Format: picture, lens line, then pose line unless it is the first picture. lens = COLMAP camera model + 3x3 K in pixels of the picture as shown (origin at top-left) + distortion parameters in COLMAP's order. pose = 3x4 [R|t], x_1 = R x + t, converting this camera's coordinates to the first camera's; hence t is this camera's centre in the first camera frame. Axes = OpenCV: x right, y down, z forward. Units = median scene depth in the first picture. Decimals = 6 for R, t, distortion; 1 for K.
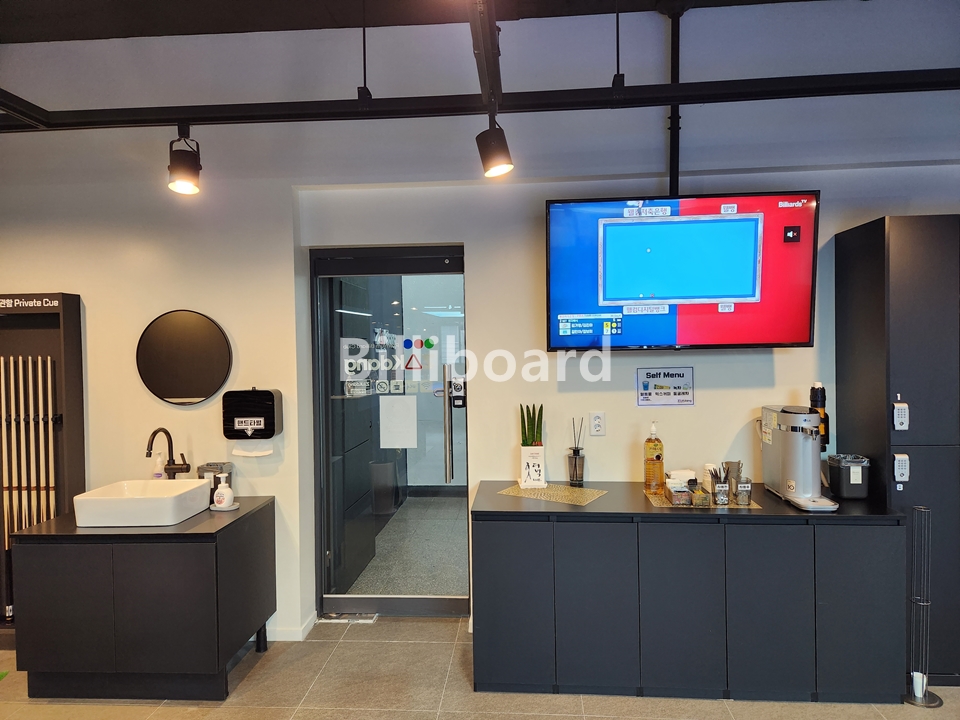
lens RADIAL K [[624.4, 0, 480.0], [0, 624.4, 360.0], [0, 0, 1]] dist [0.037818, -0.040546]
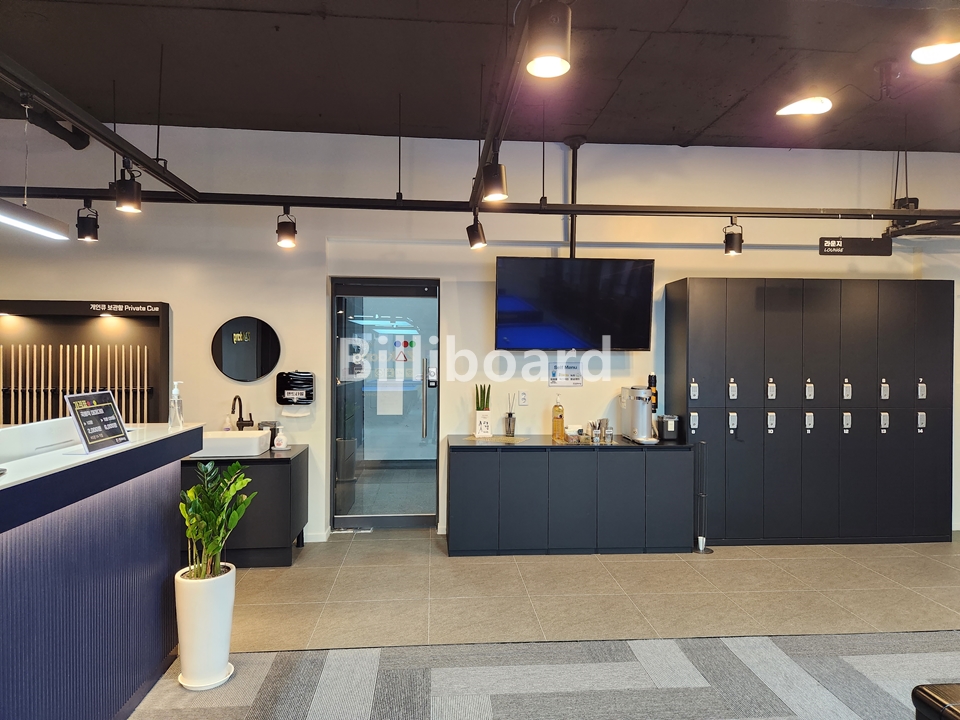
lens RADIAL K [[640.8, 0, 480.0], [0, 640.8, 360.0], [0, 0, 1]] dist [0.002271, 0.000421]
pose [[0.987757, 0.022448, 0.154379, -0.177540], [-0.019687, 0.999618, -0.019389, 0.042610], [-0.154755, 0.016112, 0.987822, -0.595749]]
